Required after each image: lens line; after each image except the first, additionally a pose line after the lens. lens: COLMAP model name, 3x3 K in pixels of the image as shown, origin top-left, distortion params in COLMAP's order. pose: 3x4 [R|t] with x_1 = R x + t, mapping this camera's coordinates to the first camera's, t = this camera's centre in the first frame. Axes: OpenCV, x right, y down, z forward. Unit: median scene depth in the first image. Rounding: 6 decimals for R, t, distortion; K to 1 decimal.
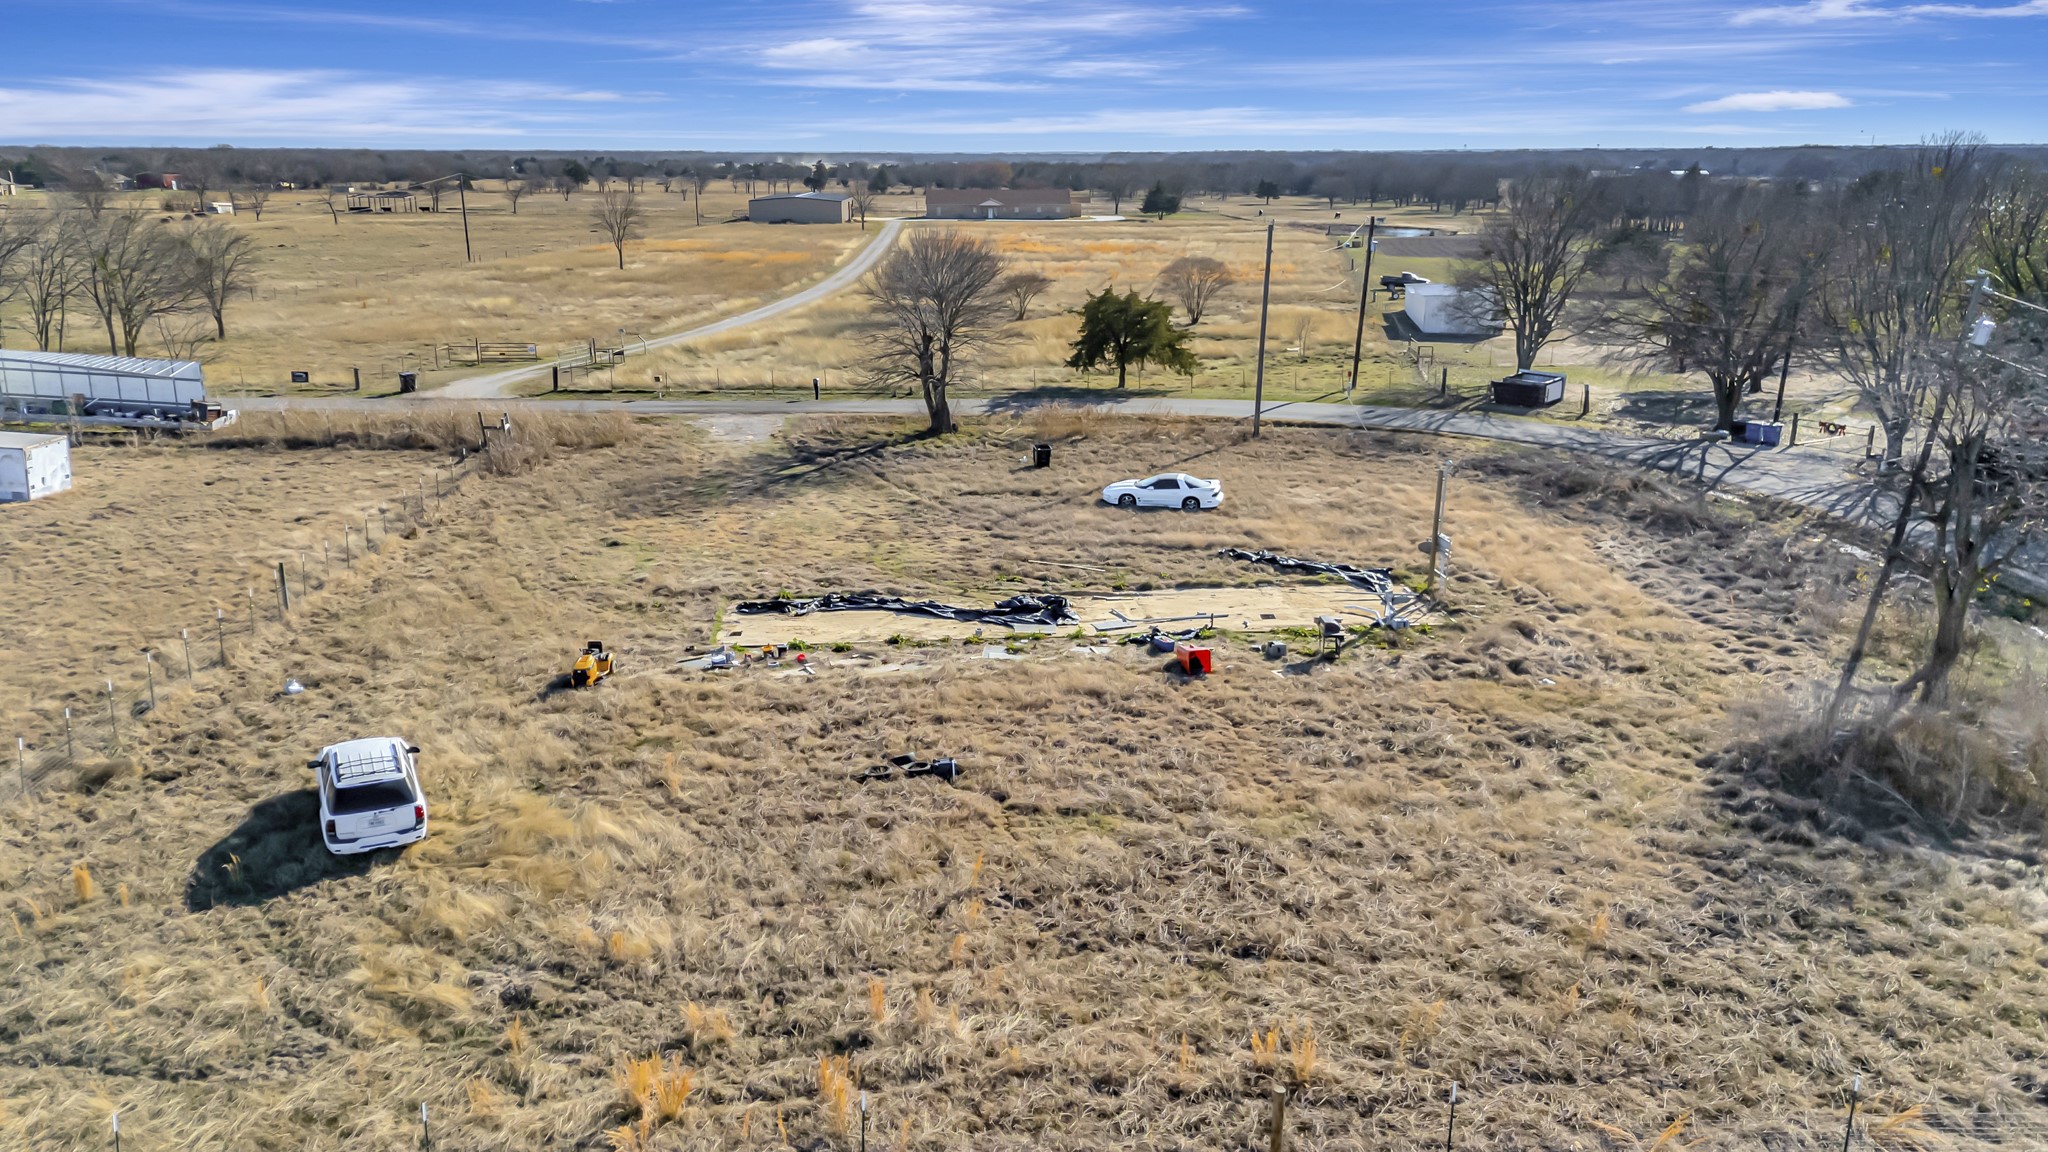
lens RADIAL K [[1505.4, 0, 1024.0], [0, 1505.4, 576.0], [0, 0, 1]] dist [0.083747, -0.079497]
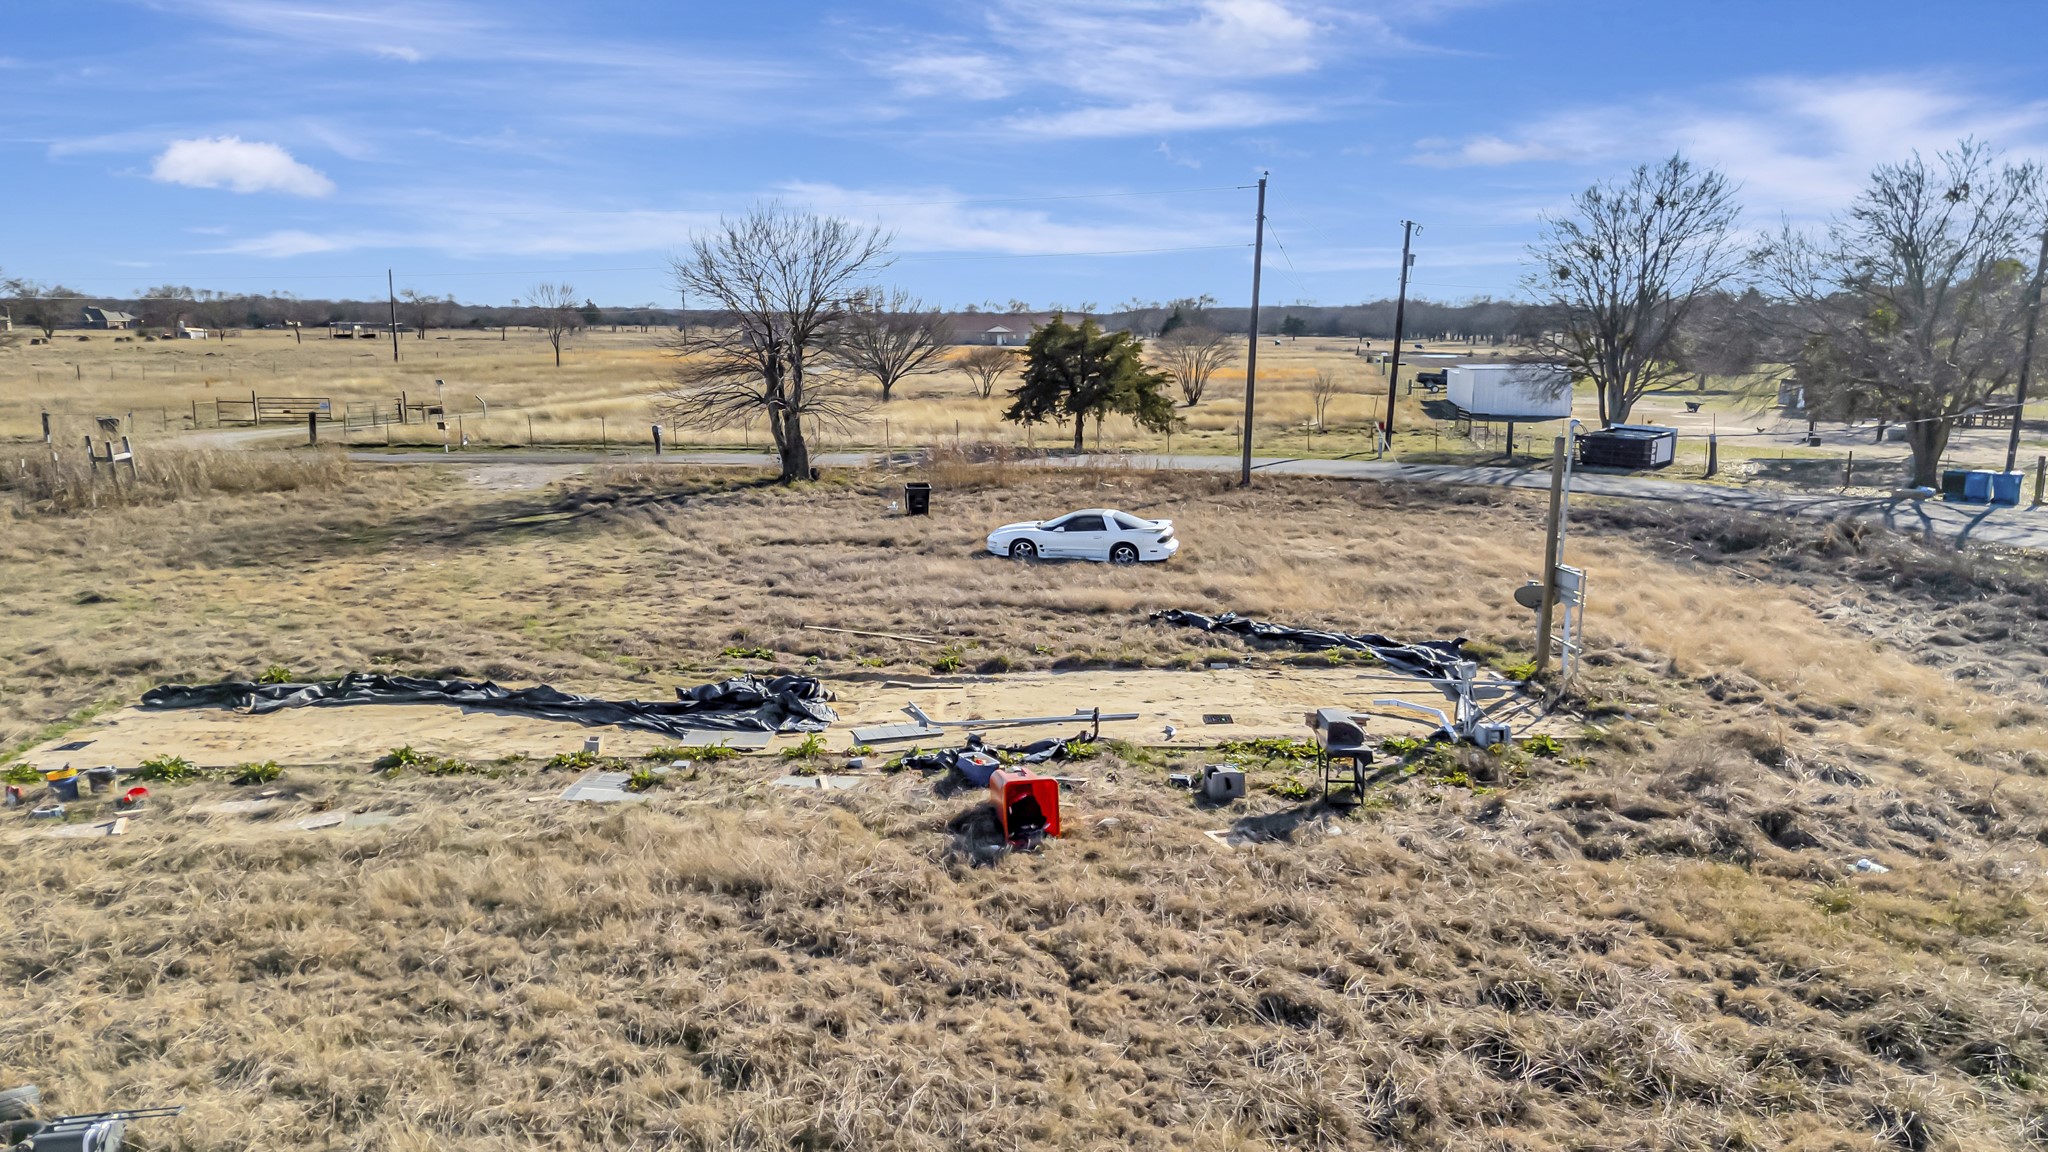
lens RADIAL K [[1517.2, 0, 1016.7], [0, 1517.2, 525.2], [0, 0, 1]] dist [0.075560, -0.063536]
pose [[0.999610, 0.002769, -0.027784, 0.105403], [-0.006465, 0.990986, -0.133810, 0.029808], [0.027163, 0.133937, 0.990617, 0.478838]]
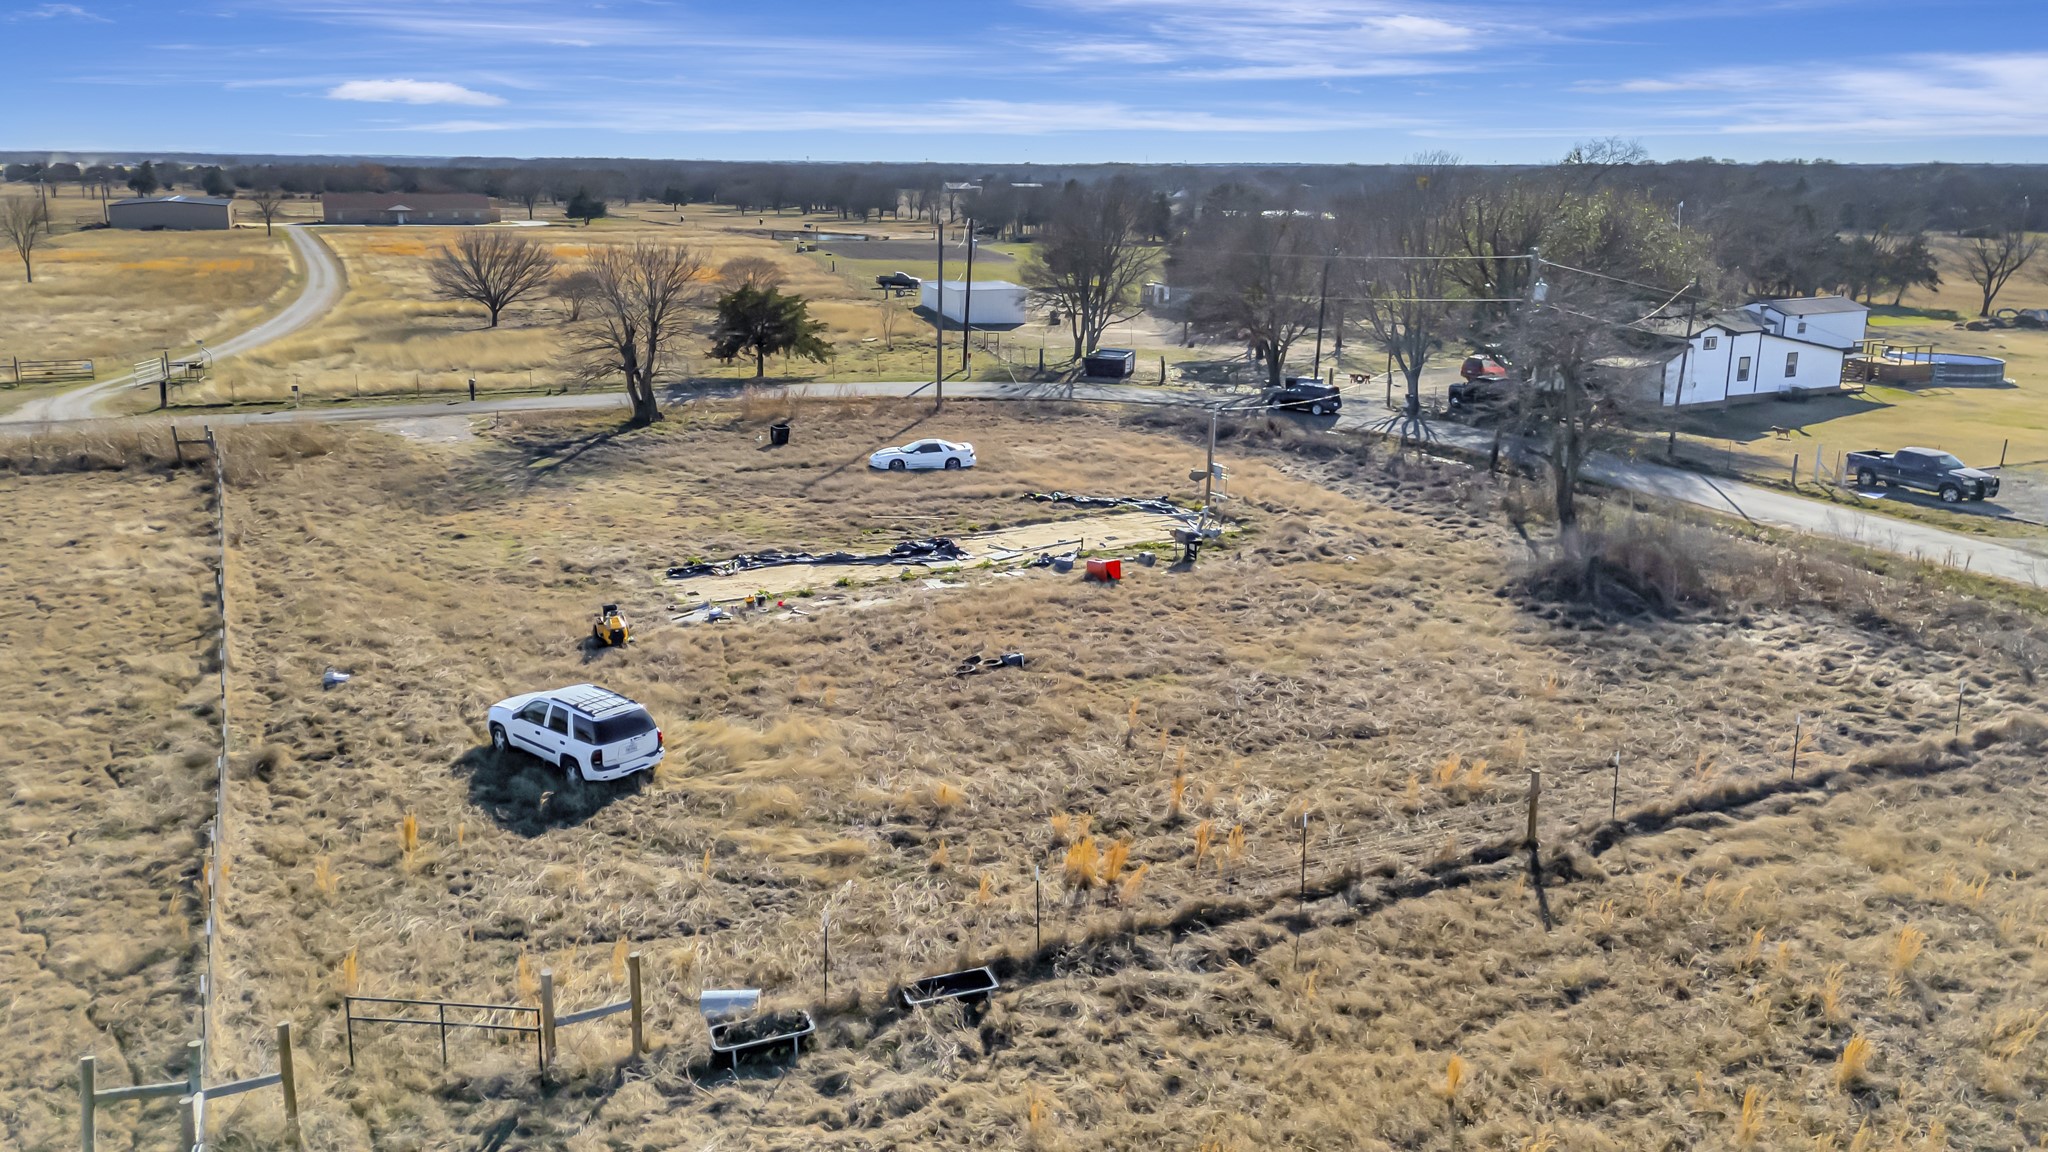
lens RADIAL K [[1488.3, 0, 1014.2], [0, 1488.3, 582.5], [0, 0, 1]] dist [0.080720, -0.070703]
pose [[0.920478, -0.100054, 0.377770, -0.353841], [0.099457, 0.994817, 0.021144, 0.028033], [-0.377927, 0.018110, 0.925658, -0.078181]]
